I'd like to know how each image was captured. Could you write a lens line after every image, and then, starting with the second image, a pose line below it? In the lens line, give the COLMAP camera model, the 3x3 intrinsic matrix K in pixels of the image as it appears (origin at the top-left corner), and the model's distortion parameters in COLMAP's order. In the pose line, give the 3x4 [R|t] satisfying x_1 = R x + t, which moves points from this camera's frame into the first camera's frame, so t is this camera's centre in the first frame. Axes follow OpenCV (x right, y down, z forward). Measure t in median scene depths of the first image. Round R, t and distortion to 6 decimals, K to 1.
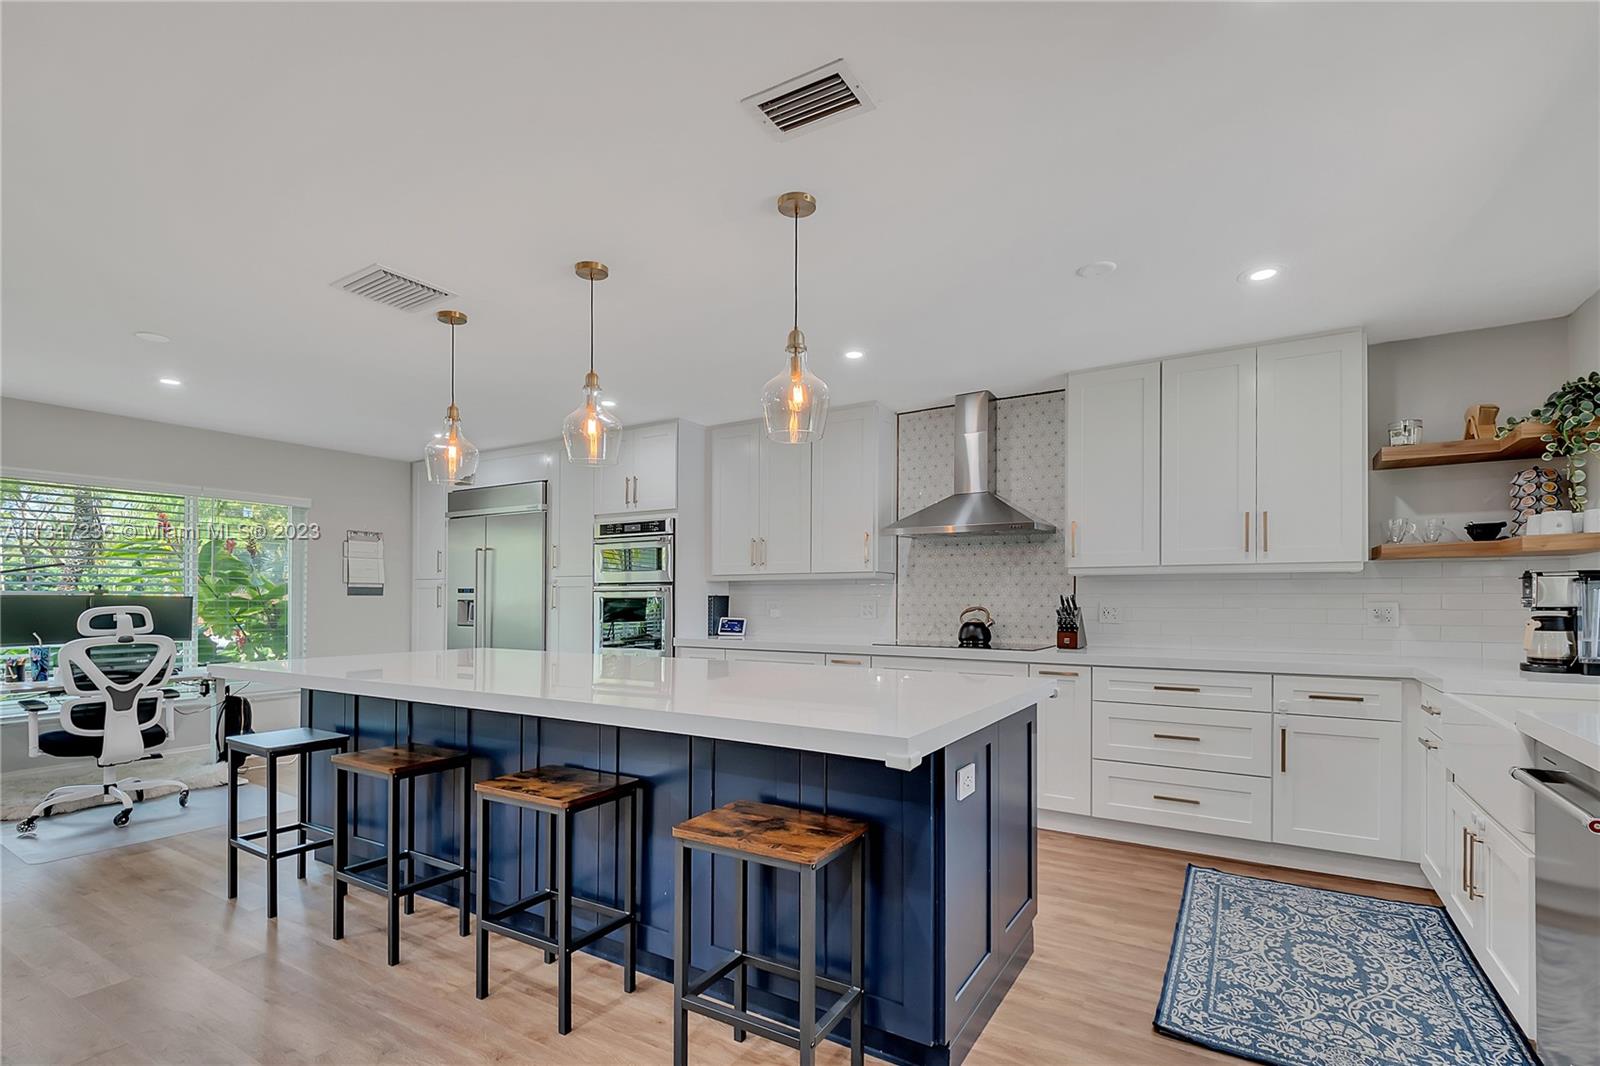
lens RADIAL K [[743.5, 0, 783.7], [0, 743.5, 592.4], [0, 0, 1]] dist [0.020264, -0.013284]
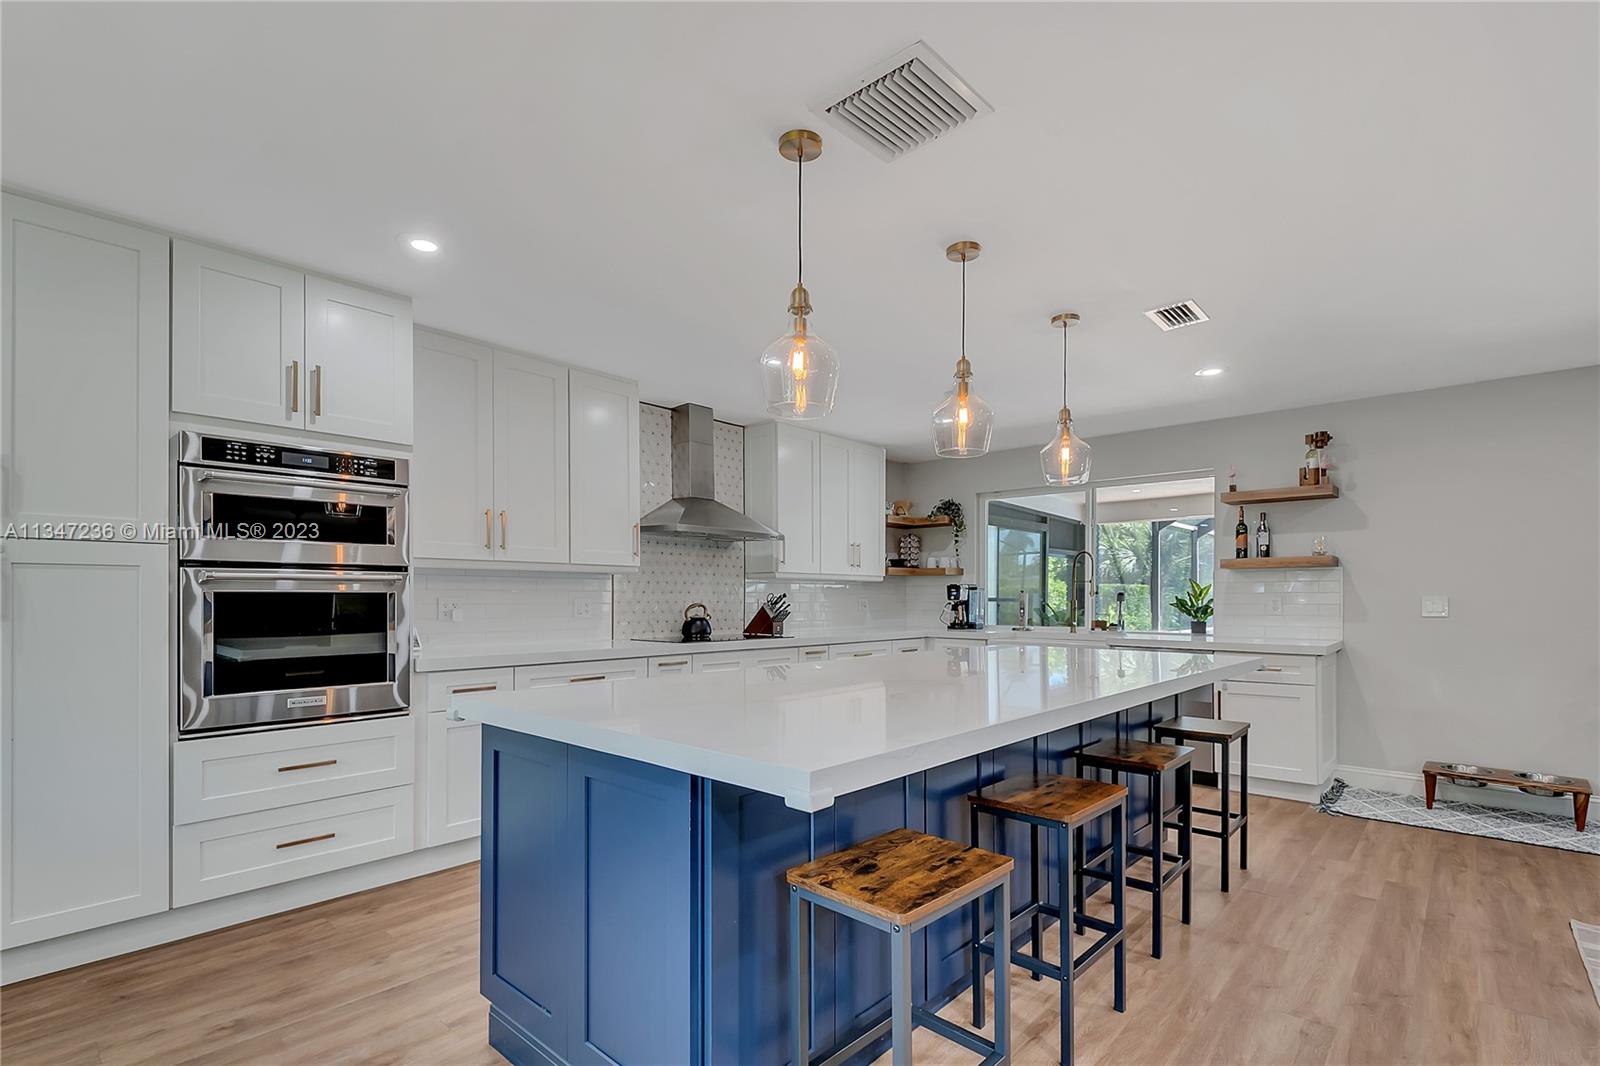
lens RADIAL K [[743.5, 0, 787.0], [0, 743.5, 593.2], [0, 0, 1]] dist [0.020264, -0.013284]
pose [[0.187502, 0.006053, 0.982246, -0.873725], [-0.010557, 0.999936, -0.004147, 0.009165], [-0.982207, -0.009592, 0.187554, 0.738030]]
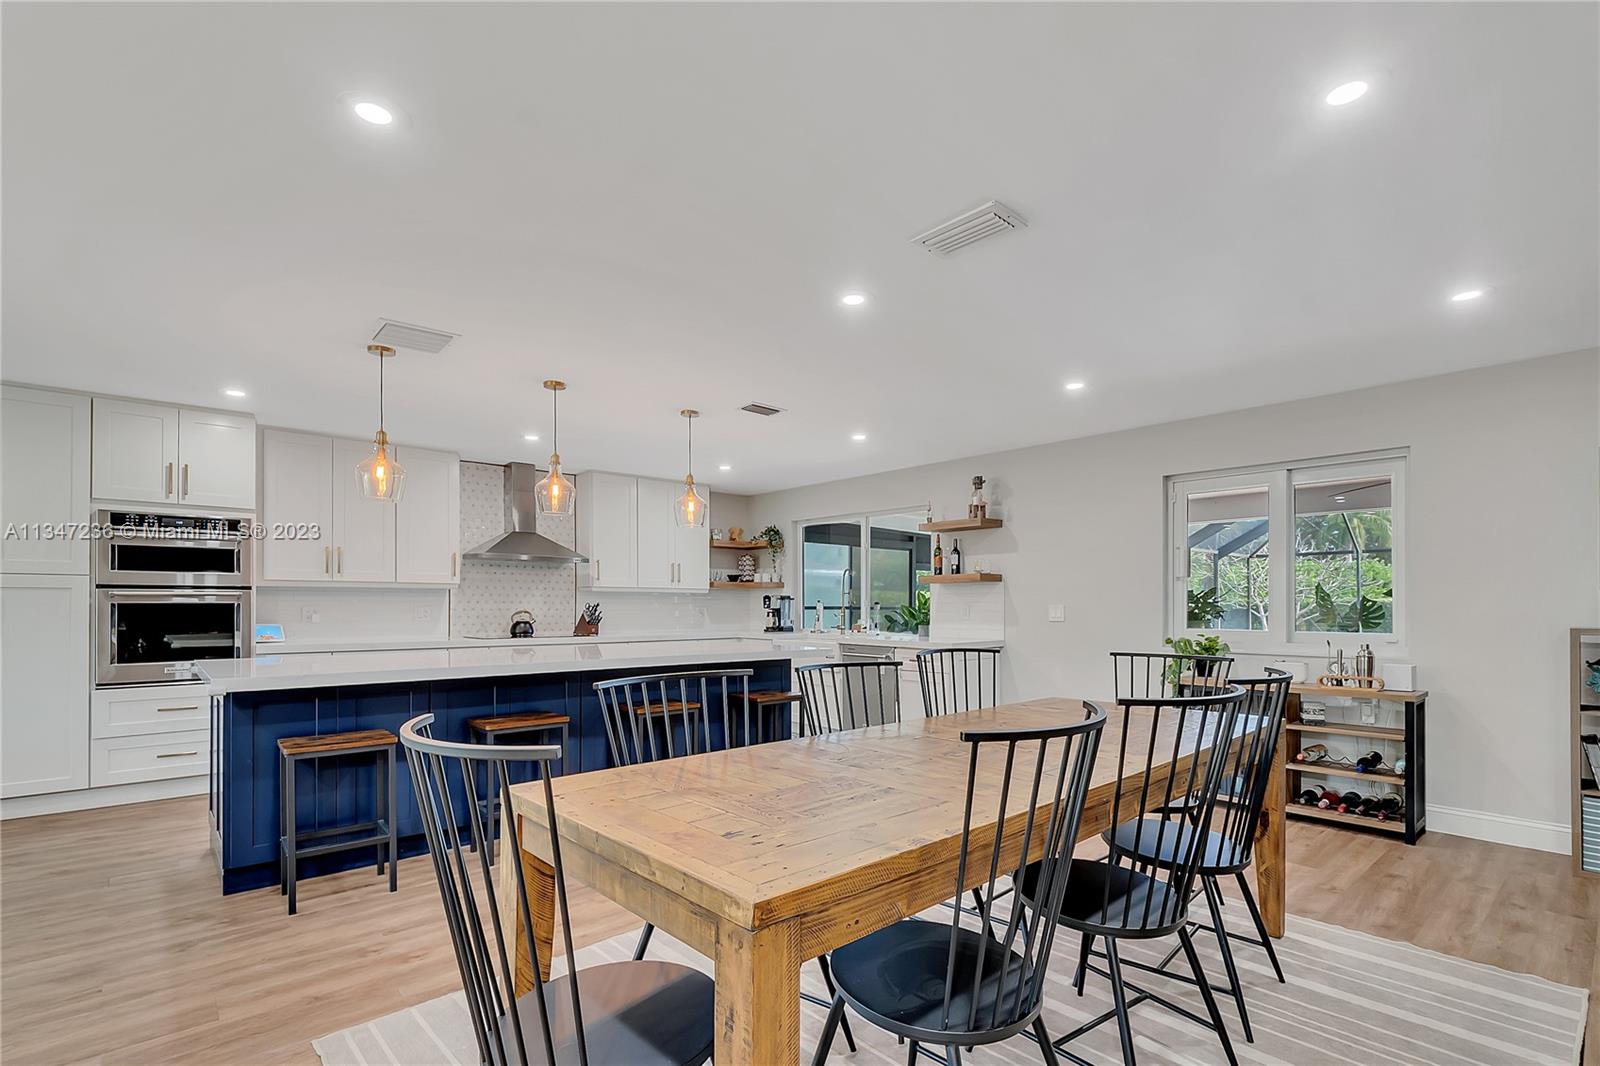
lens RADIAL K [[743.5, 0, 785.7], [0, 743.5, 599.1], [0, 0, 1]] dist [0.020264, -0.013284]
pose [[0.296610, 0.009113, 0.954955, -1.087705], [-0.010630, 0.999924, -0.006240, 0.001102], [-0.954940, -0.008300, 0.296684, 0.084514]]
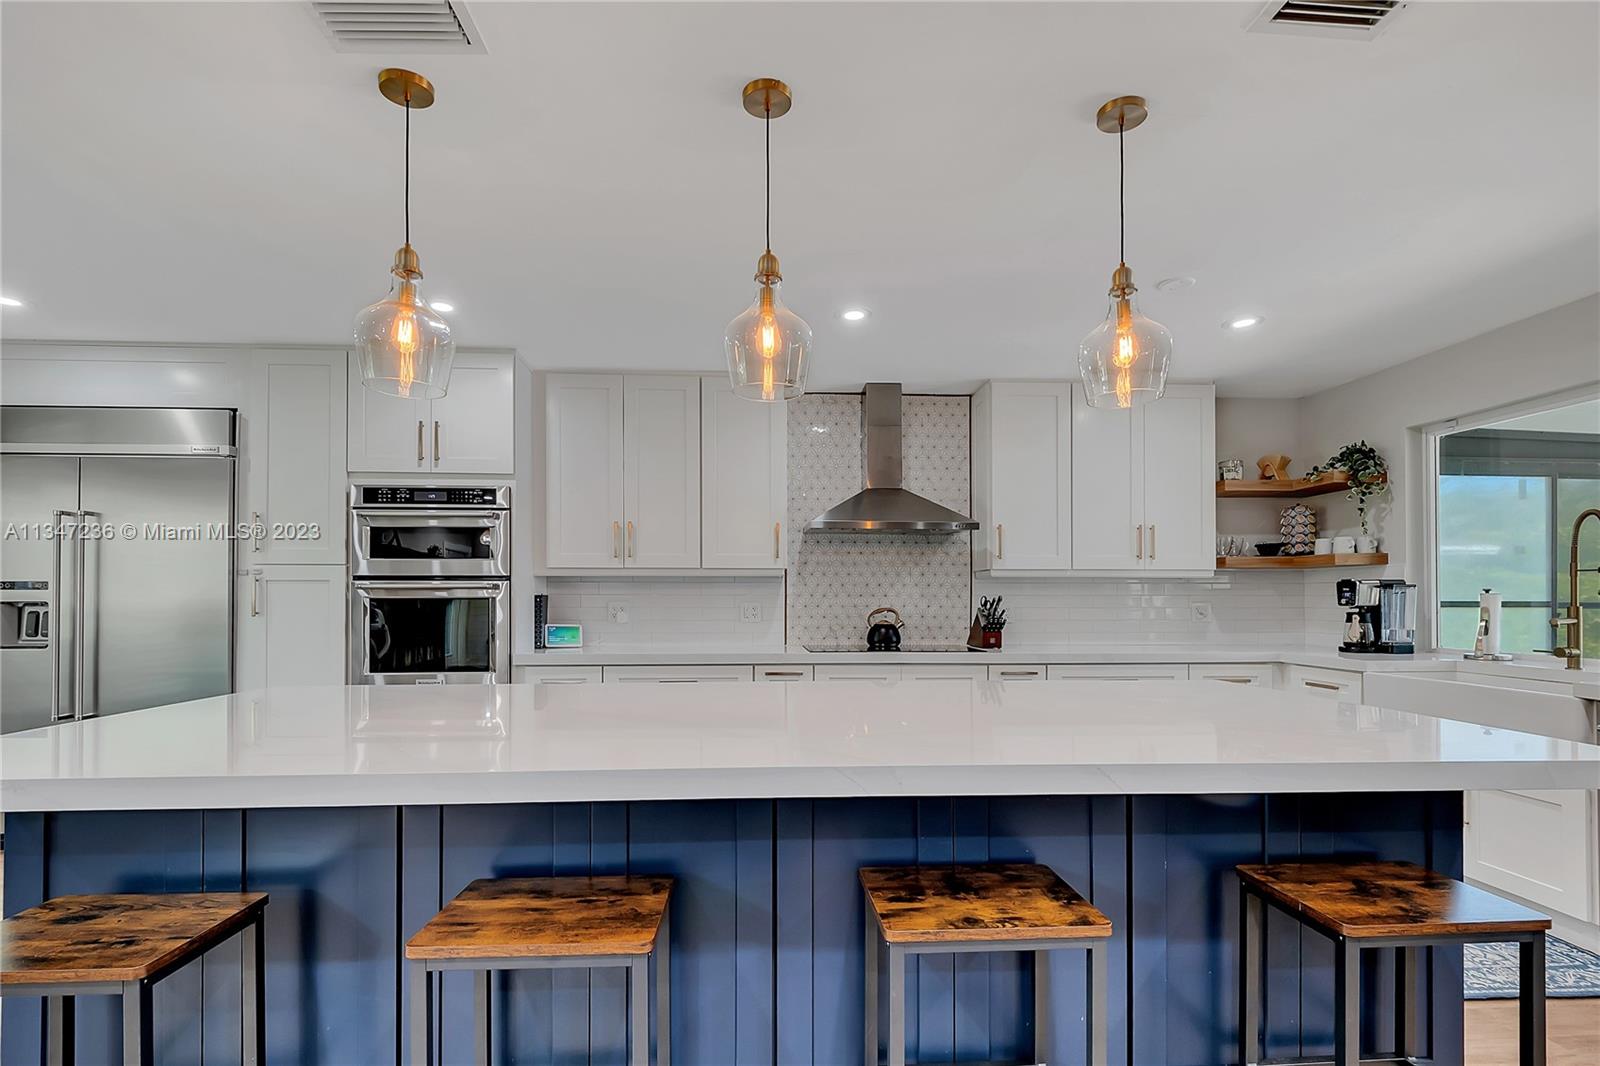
lens RADIAL K [[743.5, 0, 795.9], [0, 743.5, 593.4], [0, 0, 1]] dist [0.020264, -0.013284]
pose [[0.812989, 0.004001, 0.582266, -0.434595], [-0.005430, 0.999985, 0.000710, 0.001141], [-0.582254, -0.003739, 0.812998, 0.319562]]
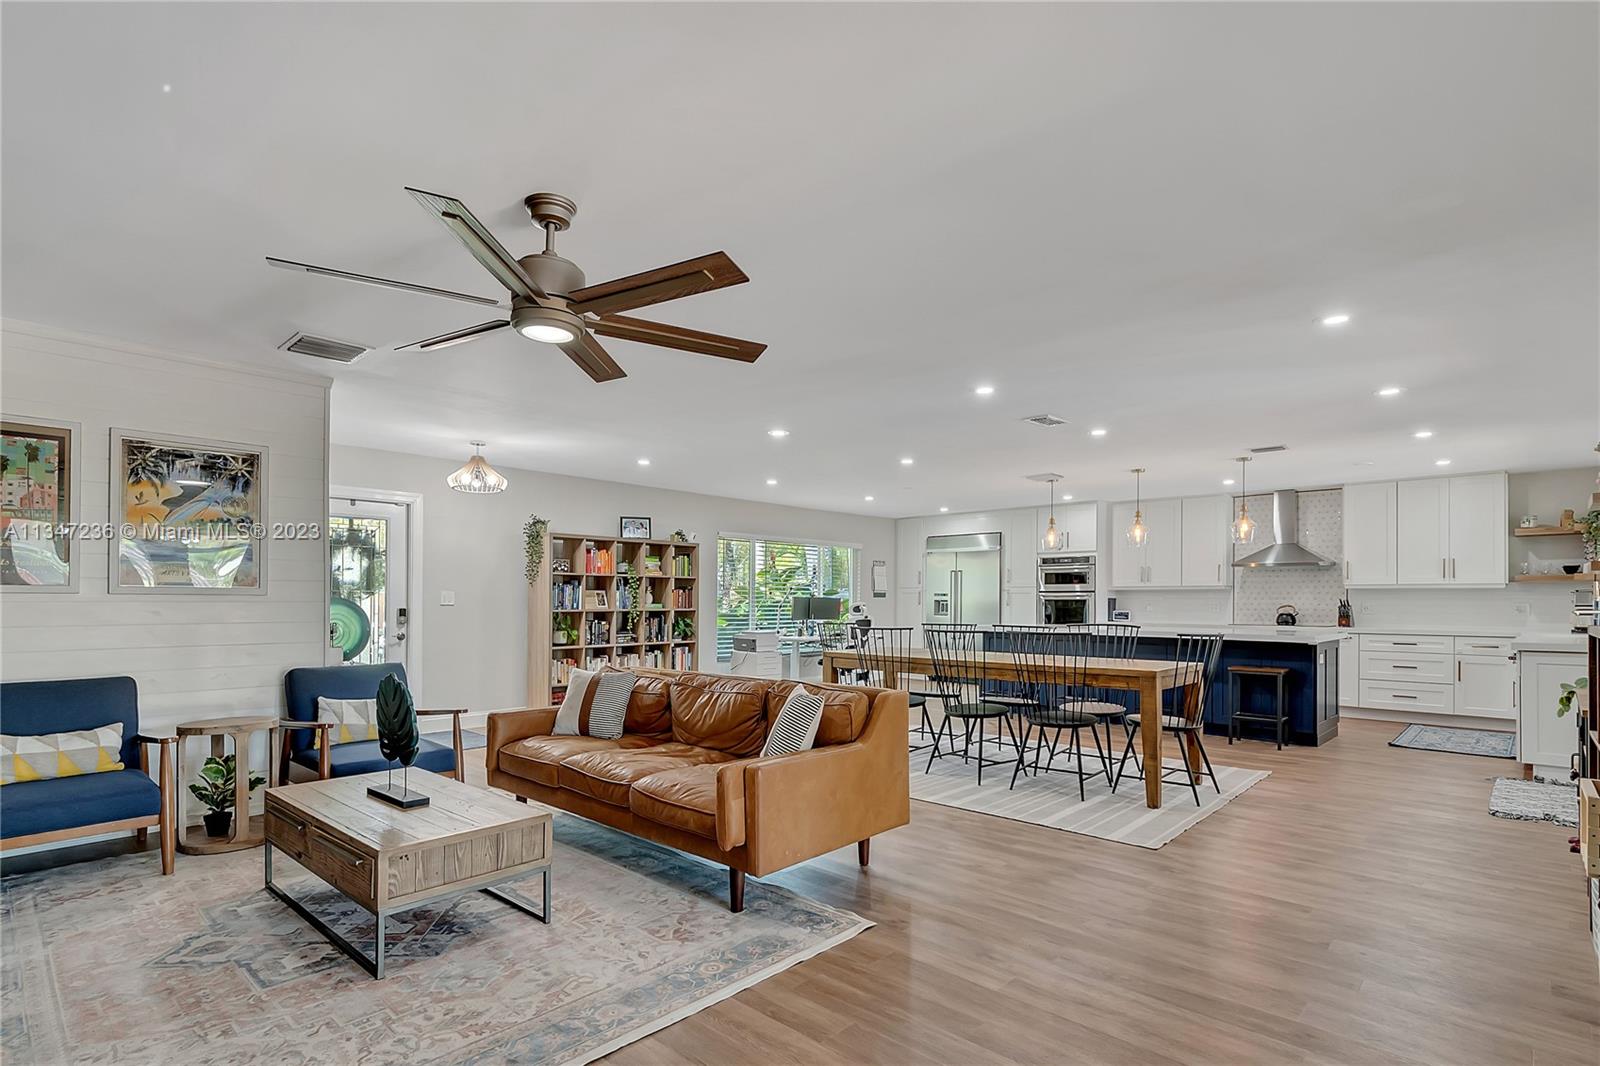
lens RADIAL K [[789.4, 0, 785.1], [0, 789.4, 596.0], [0, 0, 1]] dist [0.005922, -0.004500]
pose [[0.977970, 0.002315, -0.208733, -0.614787], [-0.001743, 0.999994, 0.002927, -0.007065], [0.208739, -0.002498, 0.977968, -1.322374]]
